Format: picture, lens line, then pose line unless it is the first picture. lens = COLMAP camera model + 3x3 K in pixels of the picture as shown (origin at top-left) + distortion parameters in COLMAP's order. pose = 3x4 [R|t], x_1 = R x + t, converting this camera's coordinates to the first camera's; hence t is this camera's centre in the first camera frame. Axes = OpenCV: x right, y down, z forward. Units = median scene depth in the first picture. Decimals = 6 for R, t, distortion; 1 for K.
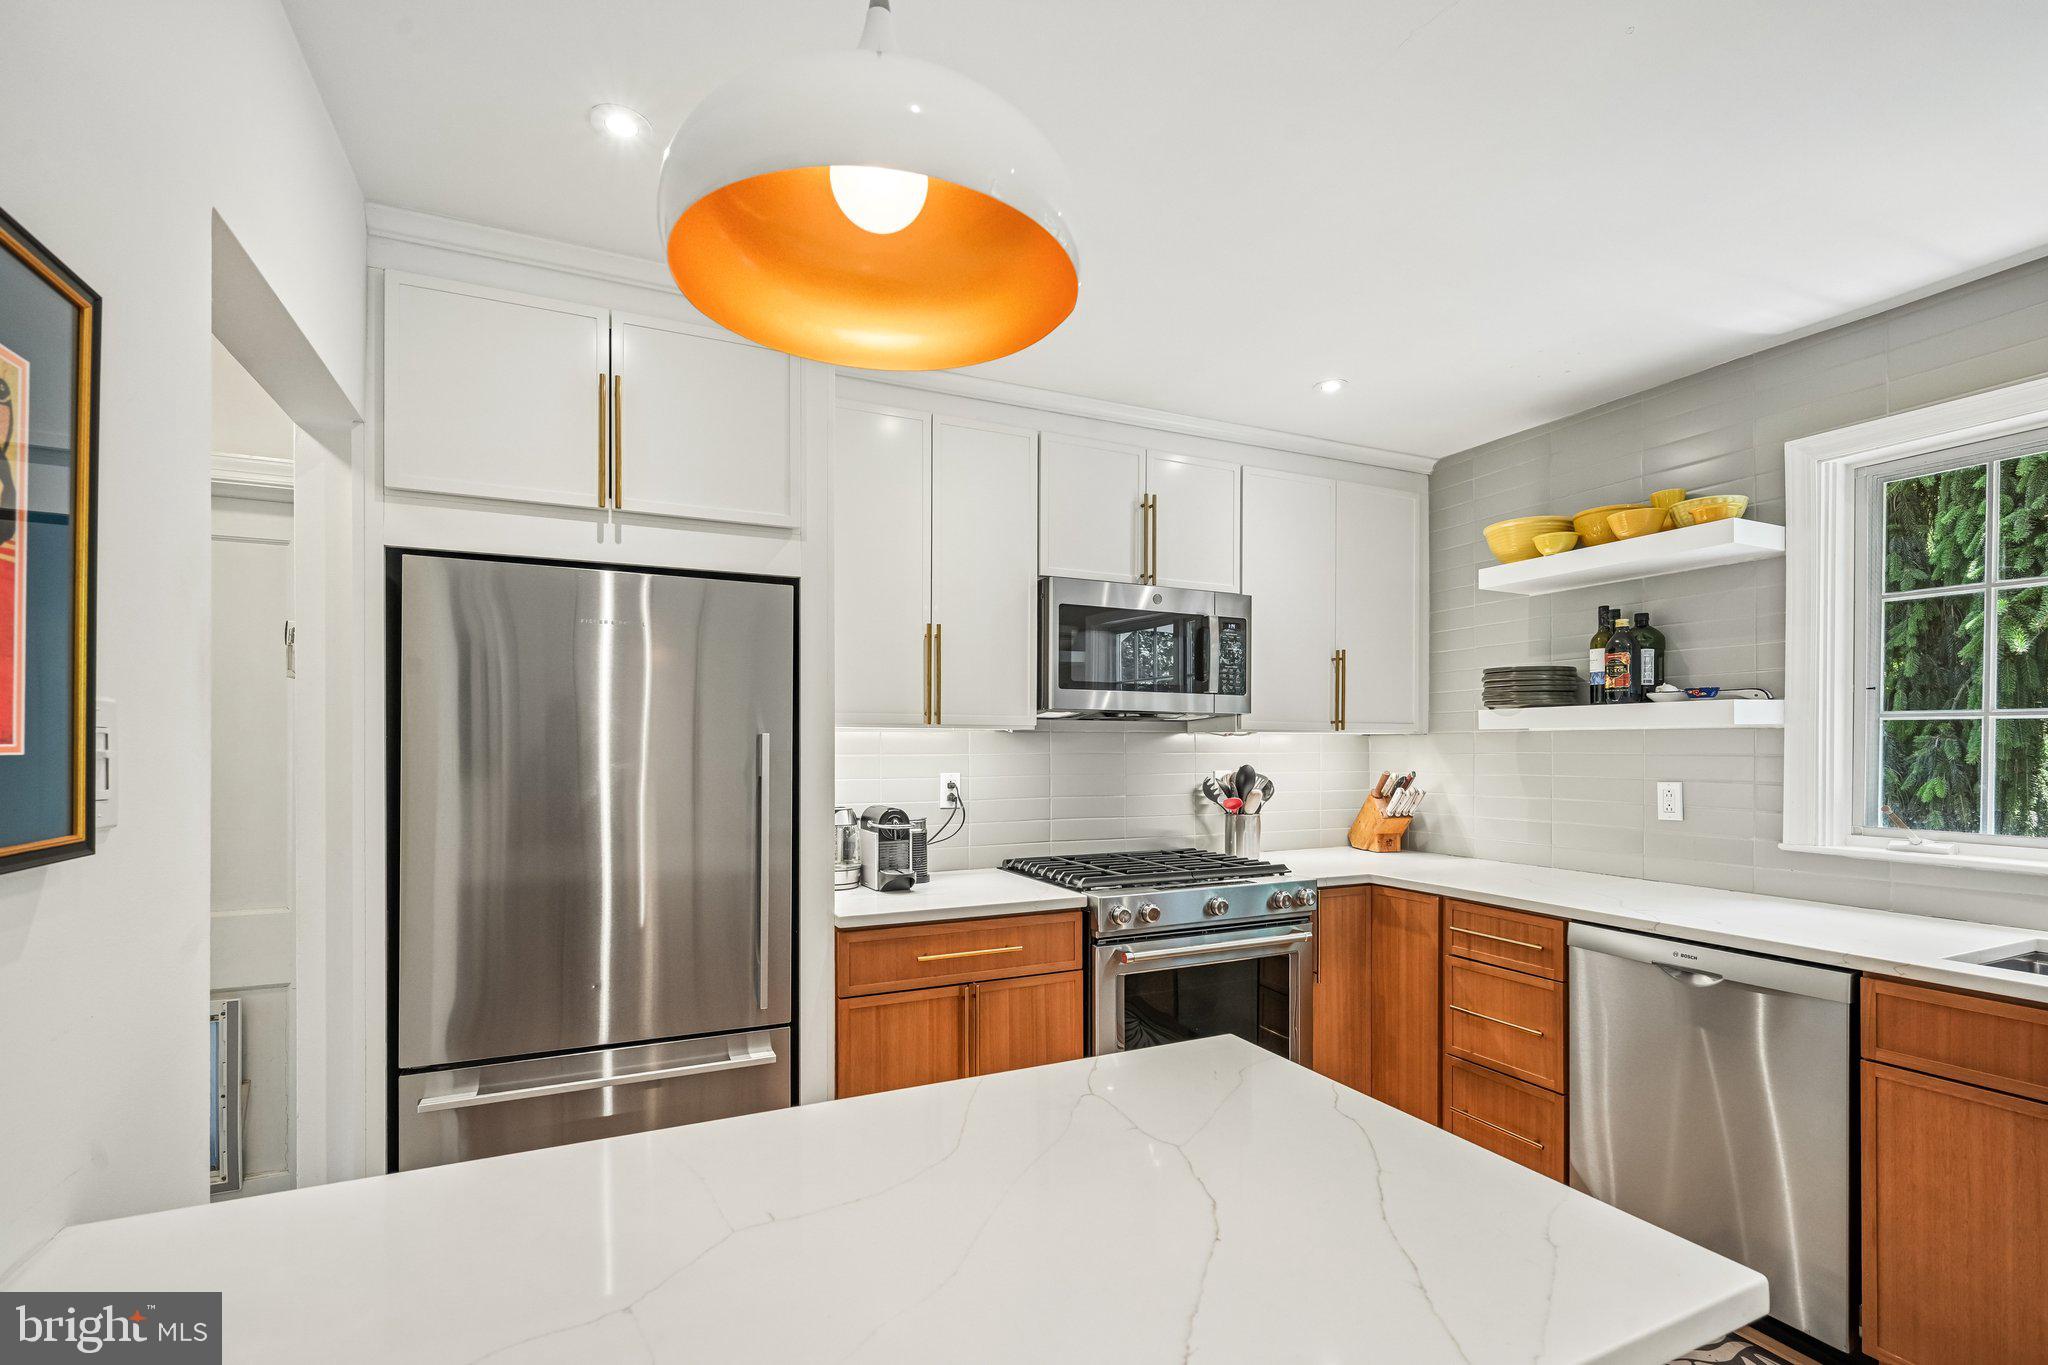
lens RADIAL K [[928.4, 0, 1044.0], [0, 928.4, 746.2], [0, 0, 1]] dist [0.004163, 0.000246]
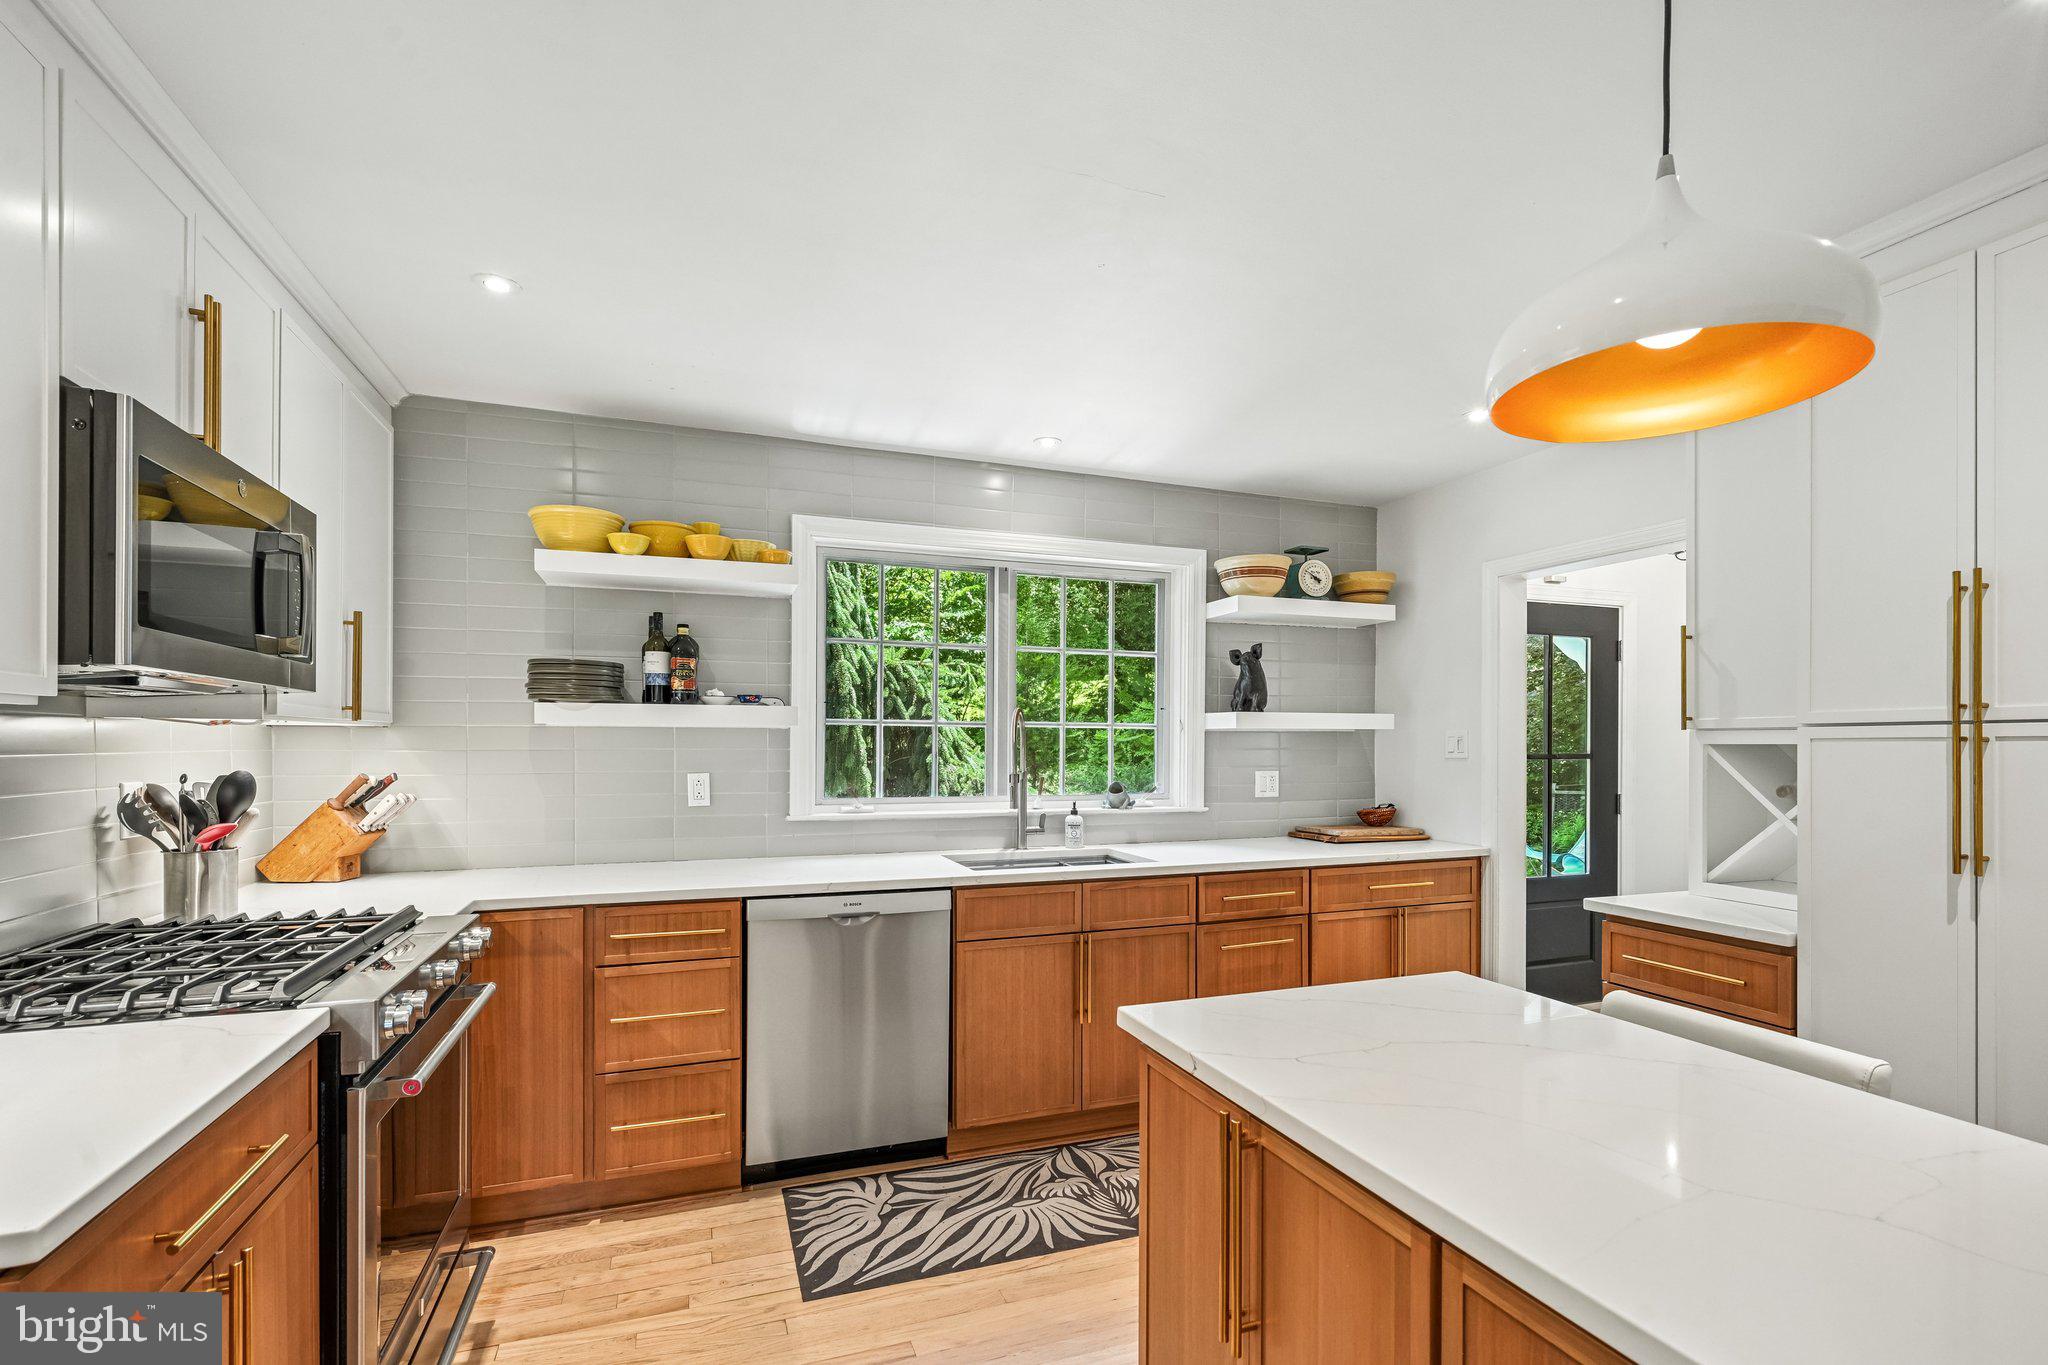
lens RADIAL K [[928.4, 0, 1001.8], [0, 928.4, 744.4], [0, 0, 1]] dist [0.004163, 0.000246]
pose [[0.108493, -0.000681, 0.994097, -0.442405], [-0.002976, 0.999995, 0.001010, 0.000169], [-0.994093, -0.003068, 0.108490, 0.503528]]
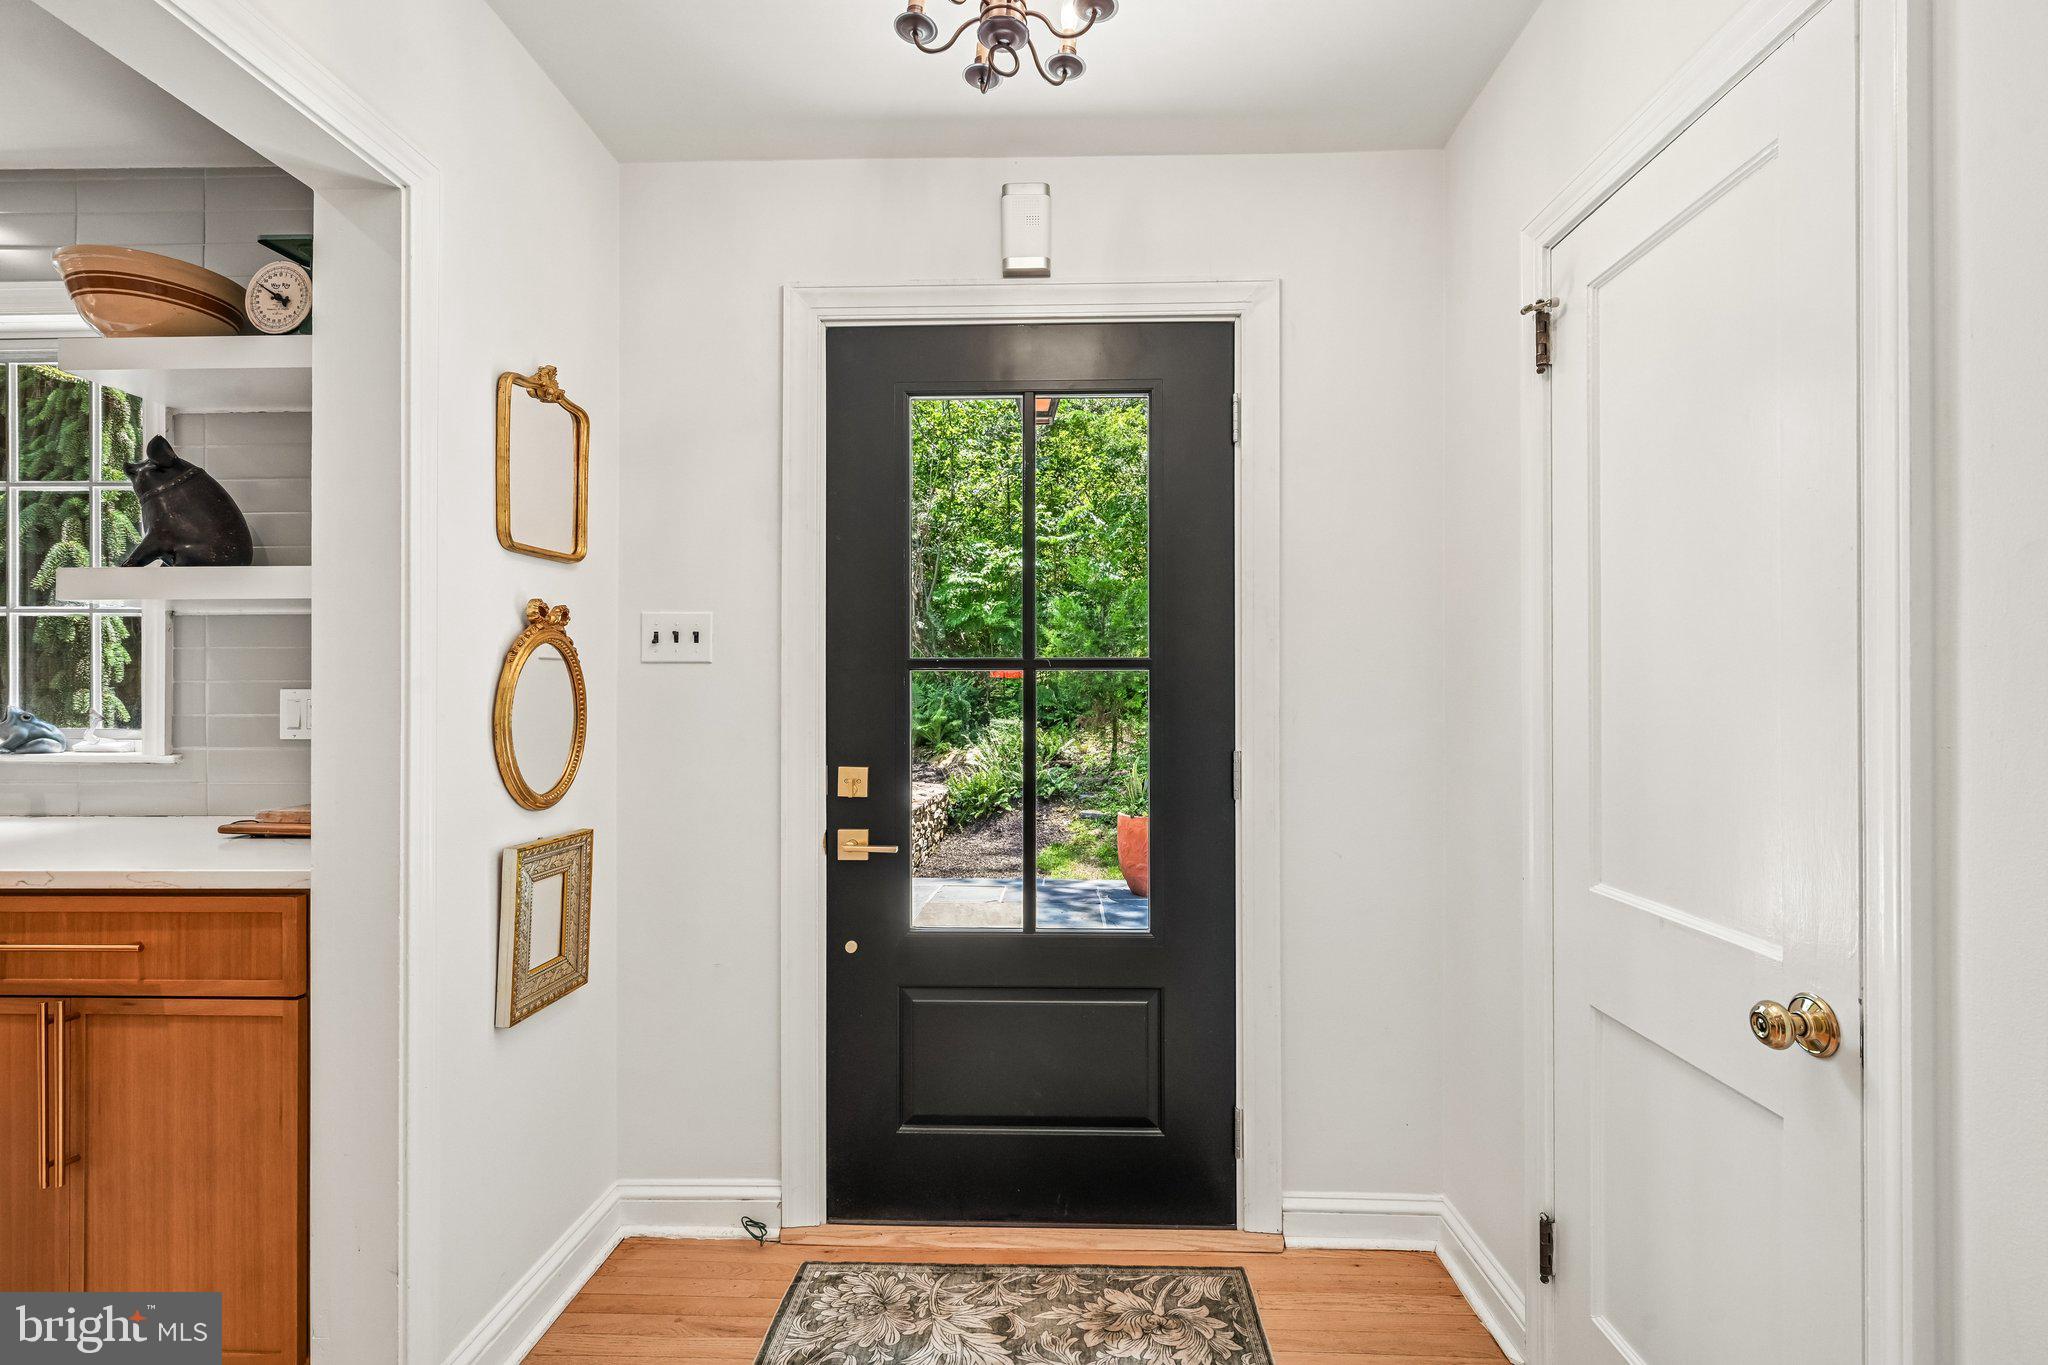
lens RADIAL K [[928.4, 0, 1032.2], [0, 928.4, 691.9], [0, 0, 1]] dist [0.004163, 0.000246]
pose [[0.465309, 0.005096, 0.885134, 0.646706], [-0.004268, 0.999985, -0.003514, 0.043881], [-0.885138, -0.002143, 0.465323, -0.633502]]
